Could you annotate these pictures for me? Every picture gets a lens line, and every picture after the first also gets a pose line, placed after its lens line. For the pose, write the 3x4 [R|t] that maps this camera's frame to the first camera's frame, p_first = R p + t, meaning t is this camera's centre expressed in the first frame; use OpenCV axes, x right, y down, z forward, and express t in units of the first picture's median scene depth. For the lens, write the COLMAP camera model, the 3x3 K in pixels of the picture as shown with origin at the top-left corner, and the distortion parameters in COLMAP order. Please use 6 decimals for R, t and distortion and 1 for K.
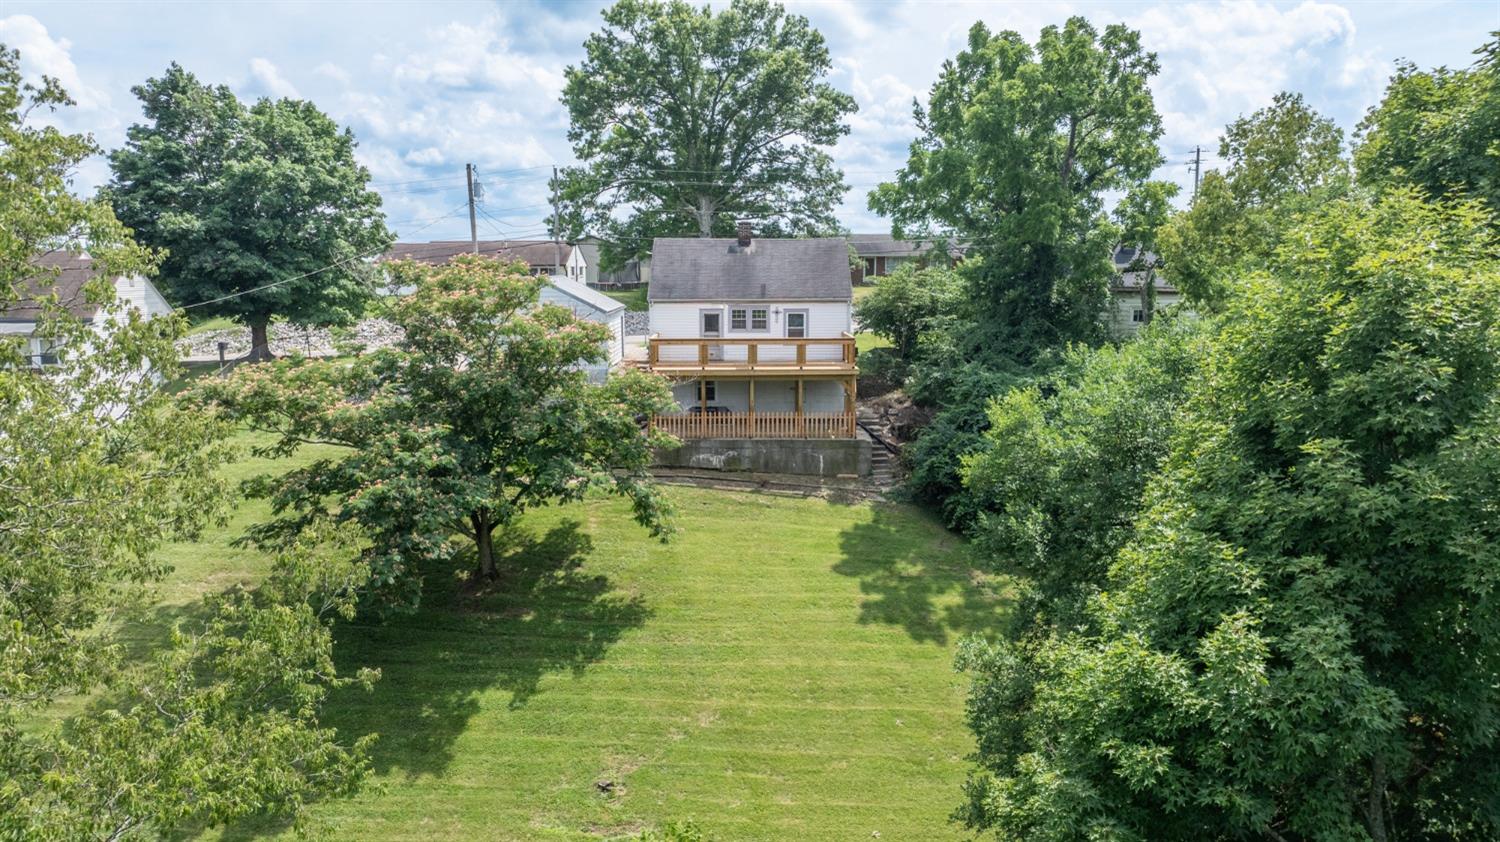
lens RADIAL K [[1056.6, 0, 750.2], [0, 1056.6, 420.8], [0, 0, 1]] dist [-0.017840, 0.014209]
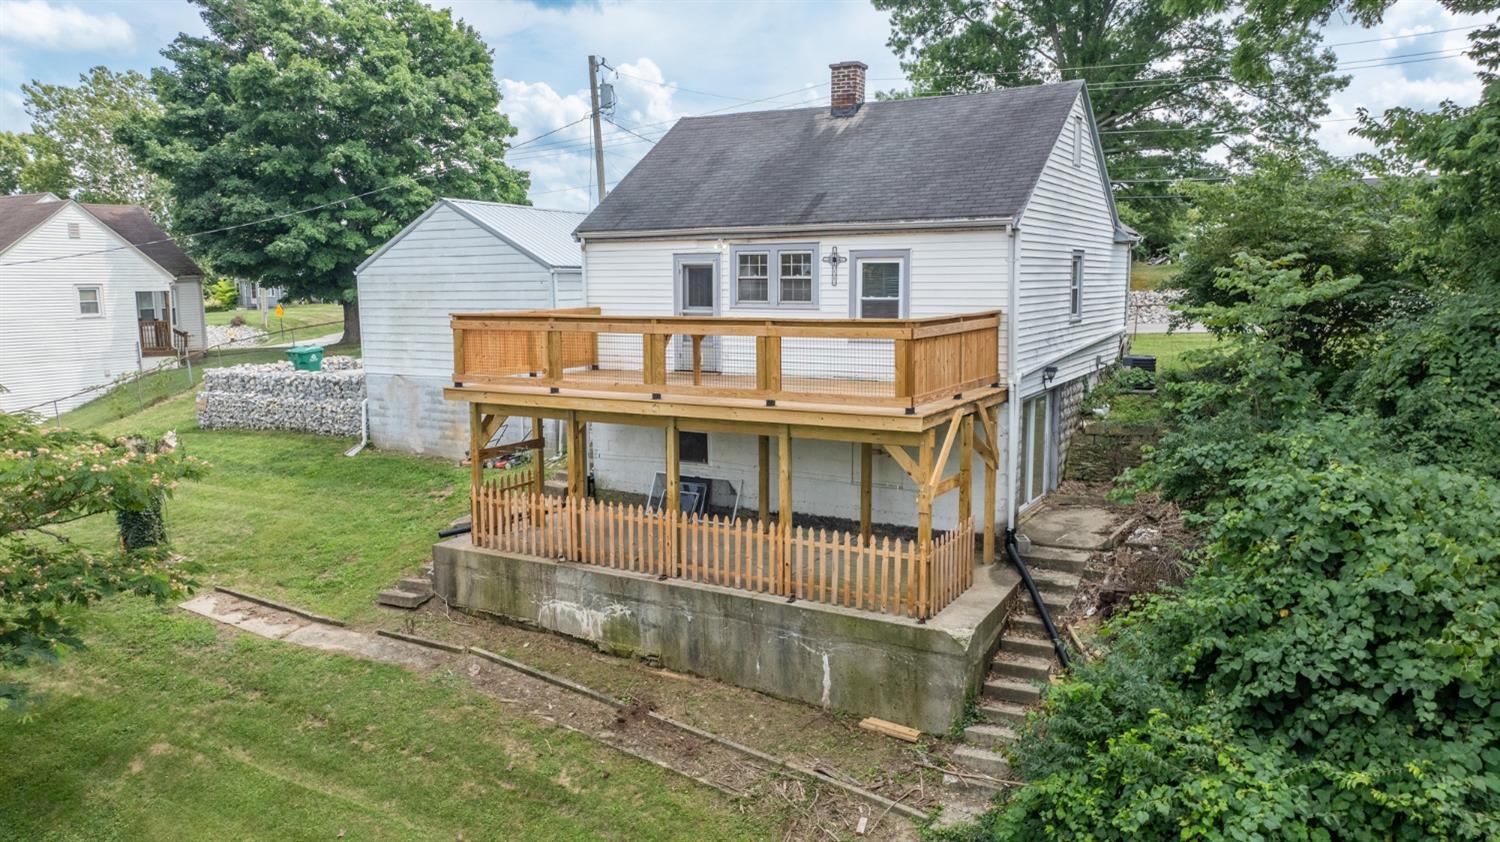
lens RADIAL K [[1056.6, 0, 748.3], [0, 1056.6, 420.0], [0, 0, 1]] dist [-0.017840, 0.014209]
pose [[0.859231, 0.064715, -0.507478, 0.203421], [-0.069941, 0.997512, 0.008786, -0.043148], [0.506784, 0.027945, 0.861620, 0.639781]]
